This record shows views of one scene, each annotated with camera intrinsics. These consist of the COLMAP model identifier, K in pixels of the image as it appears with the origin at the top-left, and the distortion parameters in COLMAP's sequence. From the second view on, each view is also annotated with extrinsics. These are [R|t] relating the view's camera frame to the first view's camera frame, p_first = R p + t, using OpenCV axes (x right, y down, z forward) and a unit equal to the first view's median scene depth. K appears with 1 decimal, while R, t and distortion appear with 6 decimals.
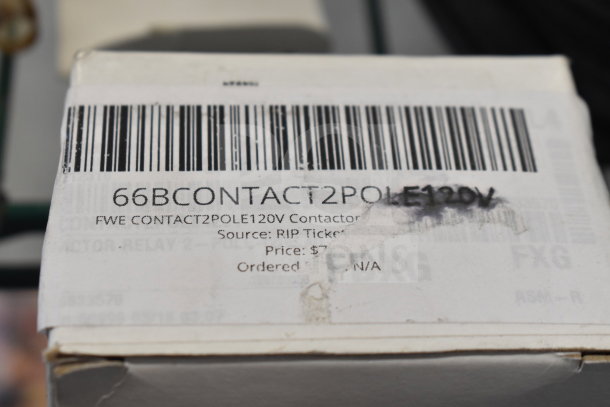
lens RADIAL K [[1447.9, 0, 303.6], [0, 1447.9, 202.2], [0, 0, 1]] dist [0.096147, 0.000000]
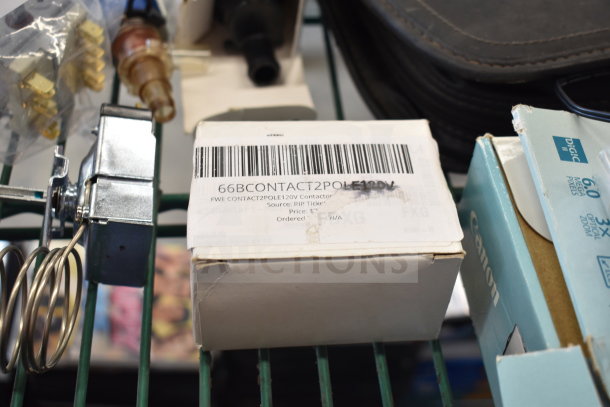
lens RADIAL K [[799.9, 0, 307.3], [0, 799.9, 206.1], [0, 0, 1]] dist [-0.021411, 0.000000]
pose [[0.999762, -0.020511, 0.007468, -0.007626], [0.020444, 0.999750, 0.009002, 0.014289], [-0.007651, -0.008847, 0.999932, -0.196336]]
